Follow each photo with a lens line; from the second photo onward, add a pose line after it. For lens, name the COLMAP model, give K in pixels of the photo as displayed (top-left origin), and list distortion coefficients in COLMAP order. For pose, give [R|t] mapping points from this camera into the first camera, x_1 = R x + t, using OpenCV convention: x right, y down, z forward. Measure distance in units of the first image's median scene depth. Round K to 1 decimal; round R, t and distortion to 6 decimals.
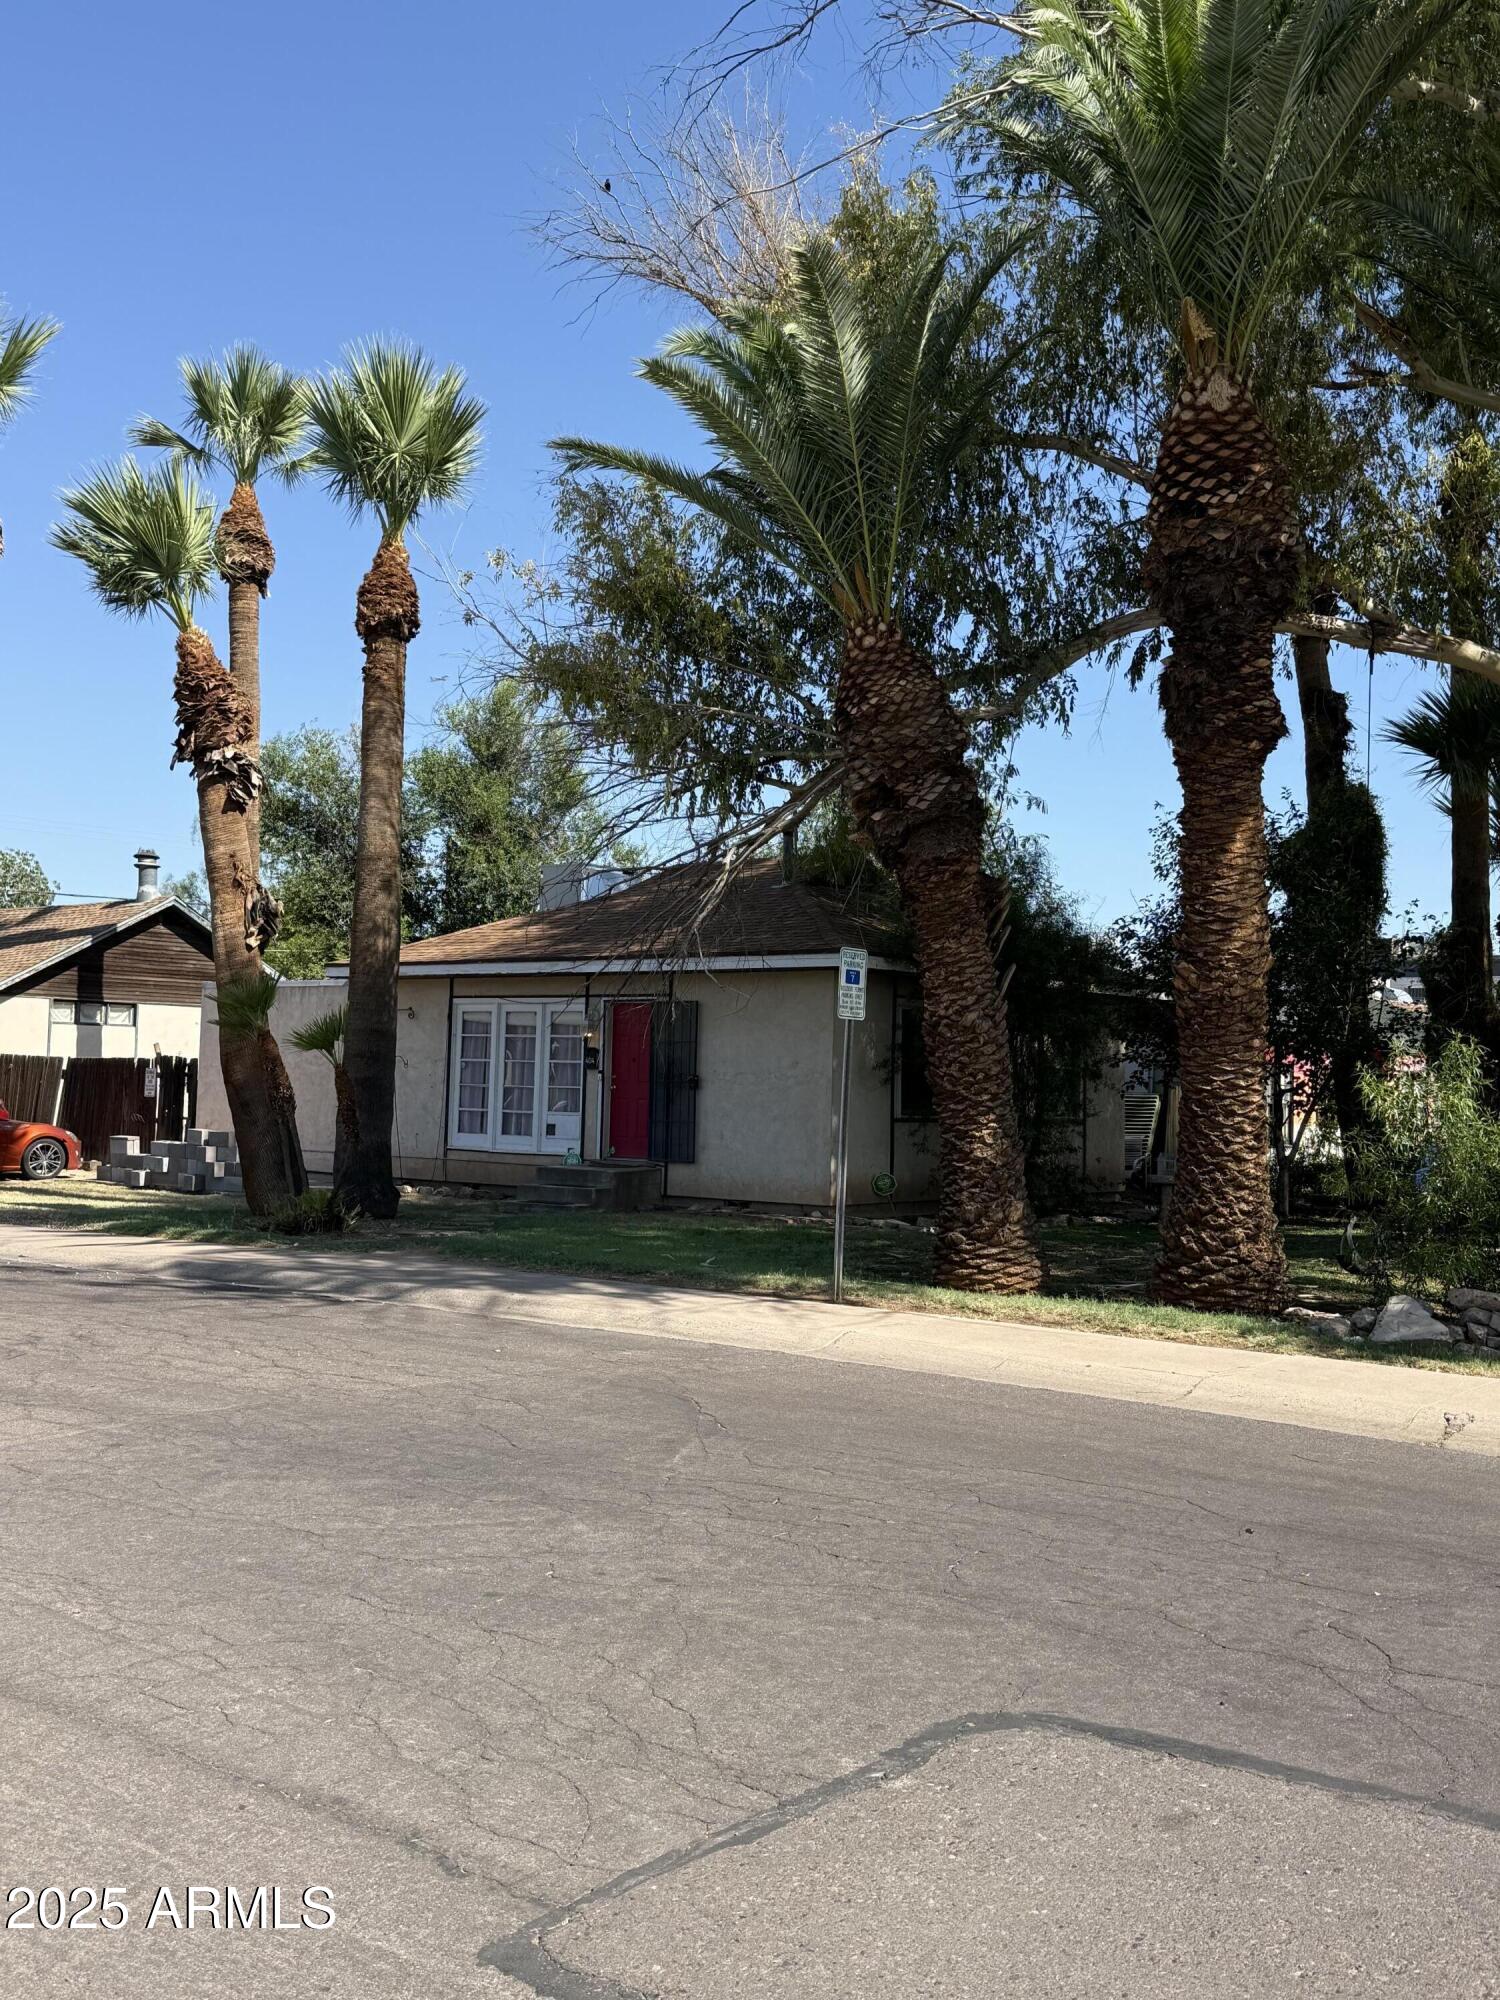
lens RADIAL K [[1971.7, 0, 755.7], [0, 1971.7, 1024.0], [0, 0, 1]] dist [0.204515, -0.466441]
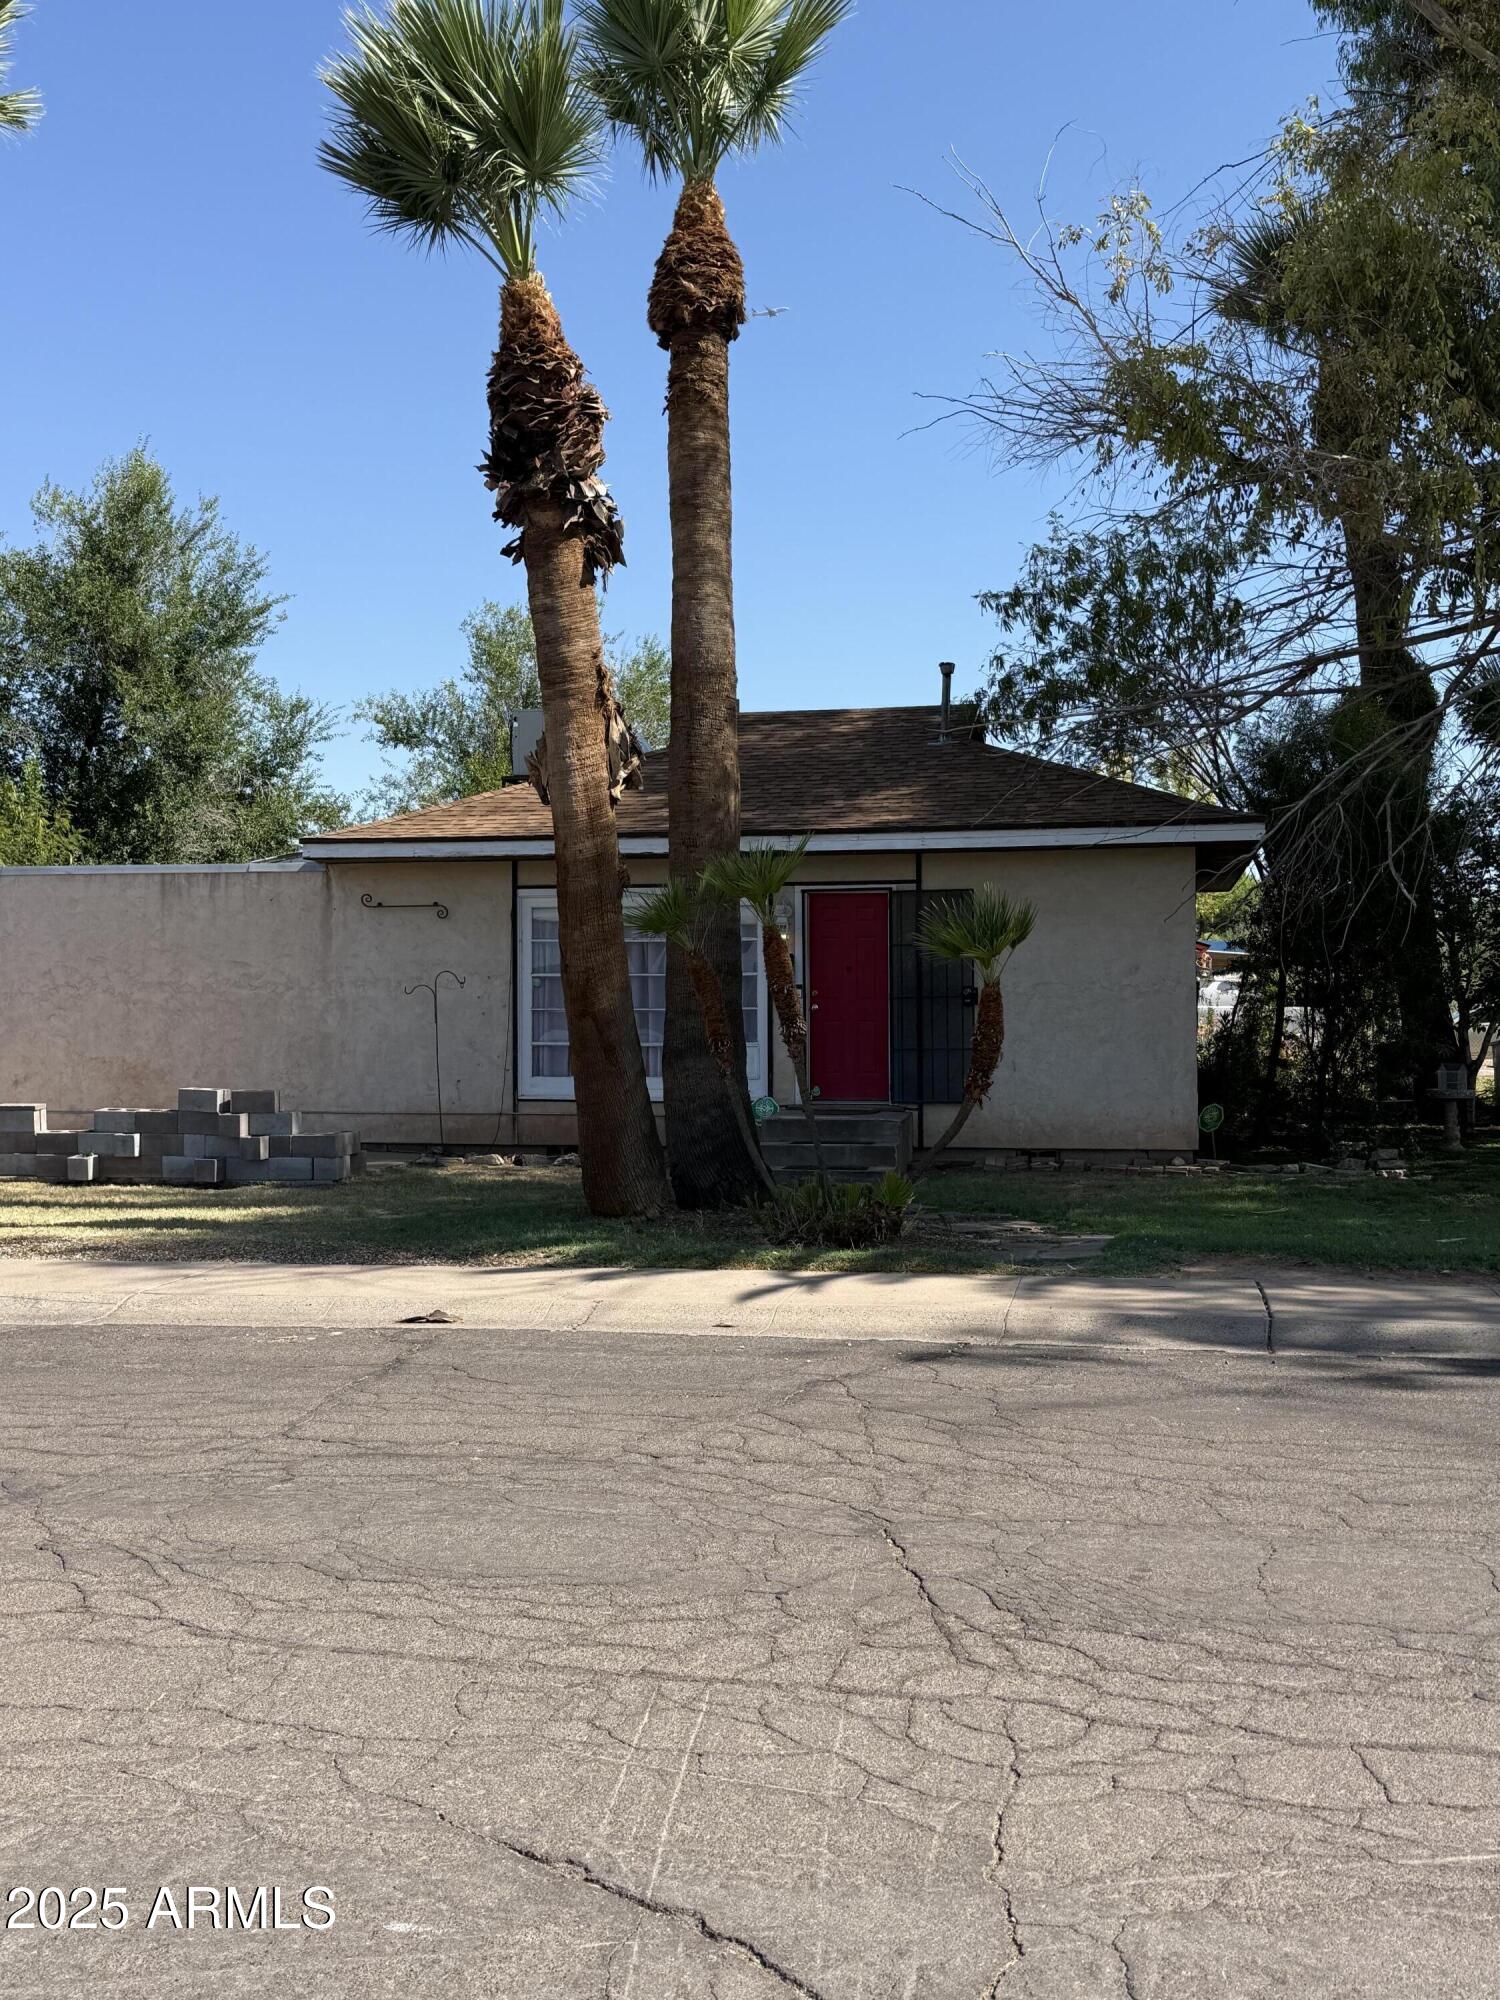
lens RADIAL K [[1971.7, 0, 755.7], [0, 1971.7, 1024.0], [0, 0, 1]] dist [0.204515, -0.466441]
pose [[0.901323, -0.036858, 0.431576, -0.391101], [0.016785, 0.998597, 0.050229, 0.001083], [-0.432822, -0.038029, 0.900677, 0.322782]]
